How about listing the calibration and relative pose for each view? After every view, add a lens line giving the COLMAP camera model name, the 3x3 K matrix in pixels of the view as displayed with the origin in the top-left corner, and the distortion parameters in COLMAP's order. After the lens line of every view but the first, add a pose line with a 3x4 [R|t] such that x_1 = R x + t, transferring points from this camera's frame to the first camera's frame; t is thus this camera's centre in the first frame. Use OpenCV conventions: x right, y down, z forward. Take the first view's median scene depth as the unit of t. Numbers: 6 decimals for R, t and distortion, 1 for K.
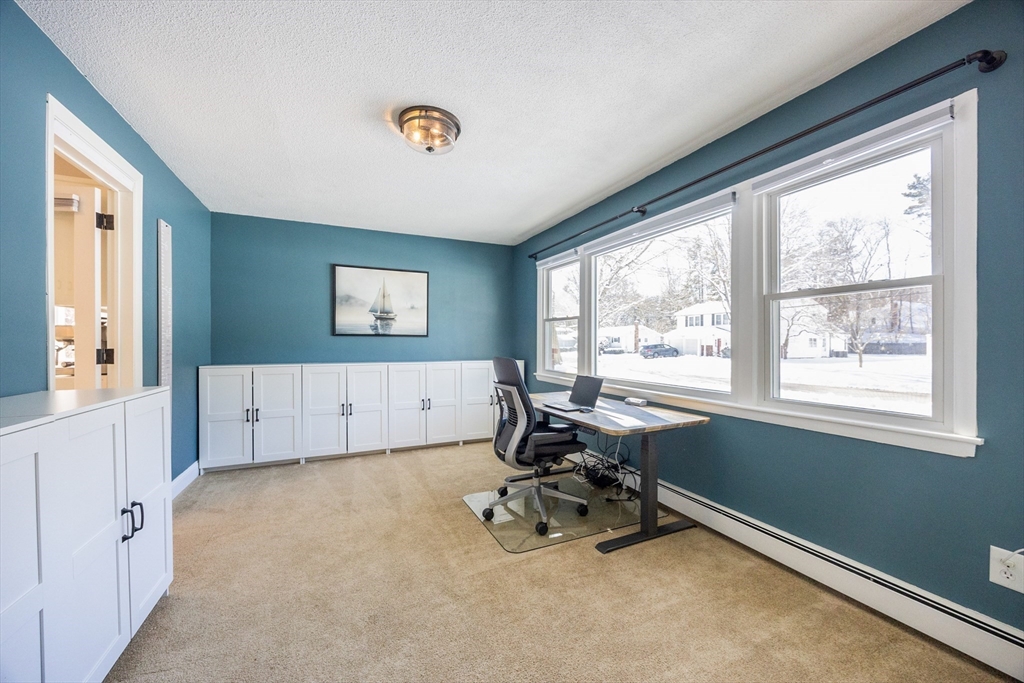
lens RADIAL K [[389.2, 0, 512.1], [0, 389.2, 342.8], [0, 0, 1]] dist [-0.001727, -0.000154]
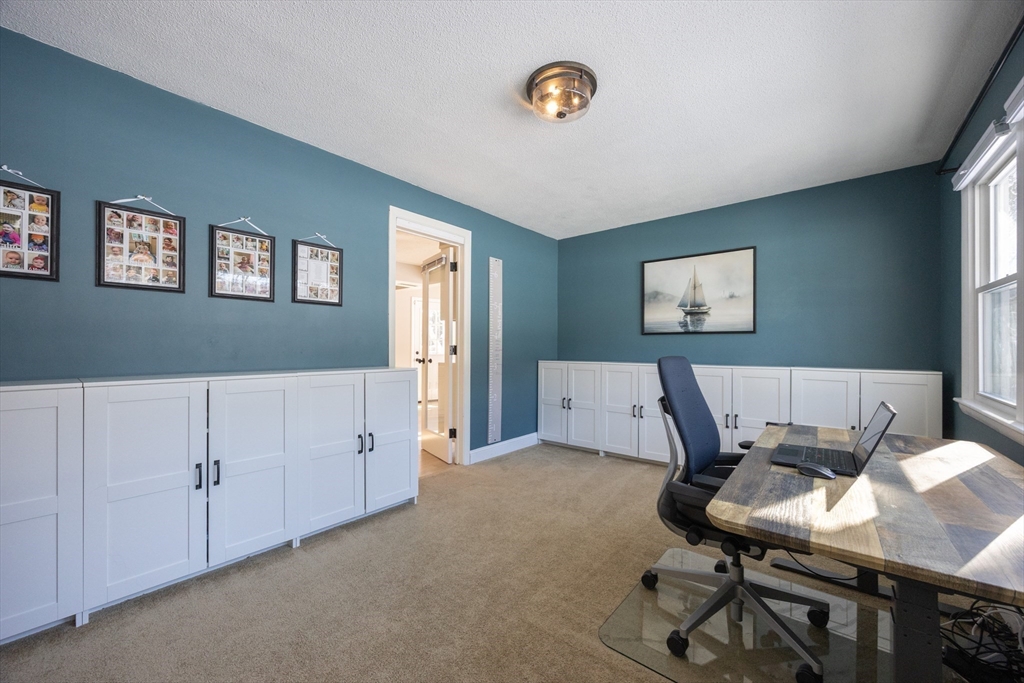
lens RADIAL K [[389.8, 0, 512.5], [0, 389.8, 346.4], [0, 0, 1]] dist [0.000771, 0.000158]
pose [[0.430897, -0.002757, -0.902397, 0.308288], [0.000837, 0.999996, -0.002656, 0.013929], [0.902401, 0.000389, 0.430897, 0.312157]]
